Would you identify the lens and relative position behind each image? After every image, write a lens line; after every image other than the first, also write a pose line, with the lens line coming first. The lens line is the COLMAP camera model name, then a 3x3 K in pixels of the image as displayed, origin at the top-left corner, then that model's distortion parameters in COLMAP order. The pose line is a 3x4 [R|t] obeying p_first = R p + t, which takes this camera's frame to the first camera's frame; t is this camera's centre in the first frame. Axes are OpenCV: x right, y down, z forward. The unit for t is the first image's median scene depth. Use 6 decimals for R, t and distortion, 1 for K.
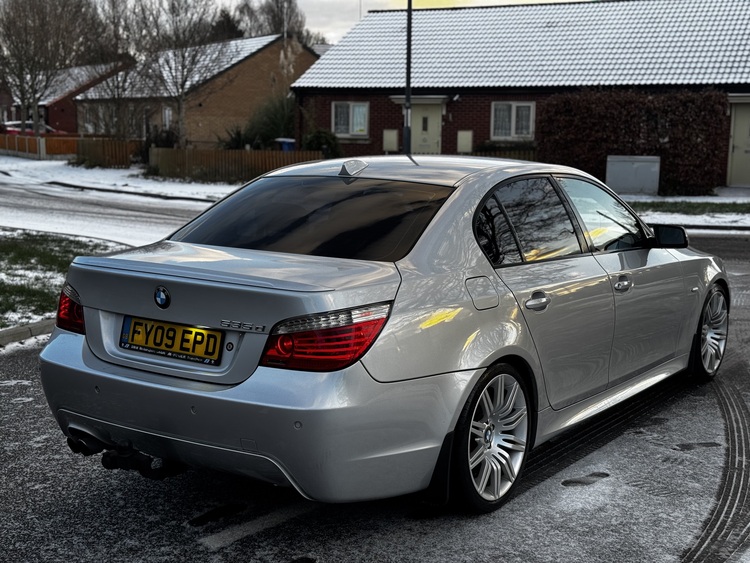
lens RADIAL K [[1033.6, 0, 375.0], [0, 1033.6, 281.5], [0, 0, 1]] dist [0.188029, -0.373656]
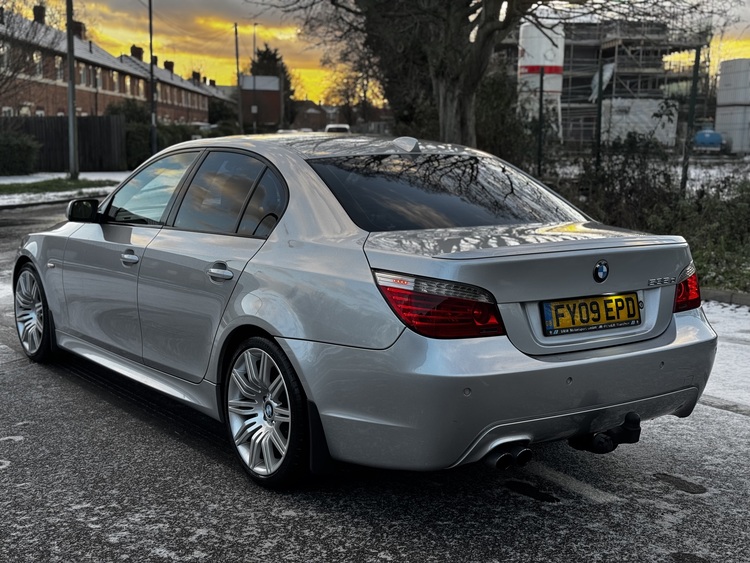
lens RADIAL K [[1033.6, 0, 375.0], [0, 1033.6, 281.5], [0, 0, 1]] dist [0.188029, -0.373656]
pose [[0.337470, -0.139241, 0.930981, -1.219597], [0.126925, 0.986699, 0.101565, -0.105053], [-0.932740, 0.083889, 0.350654, 0.857104]]
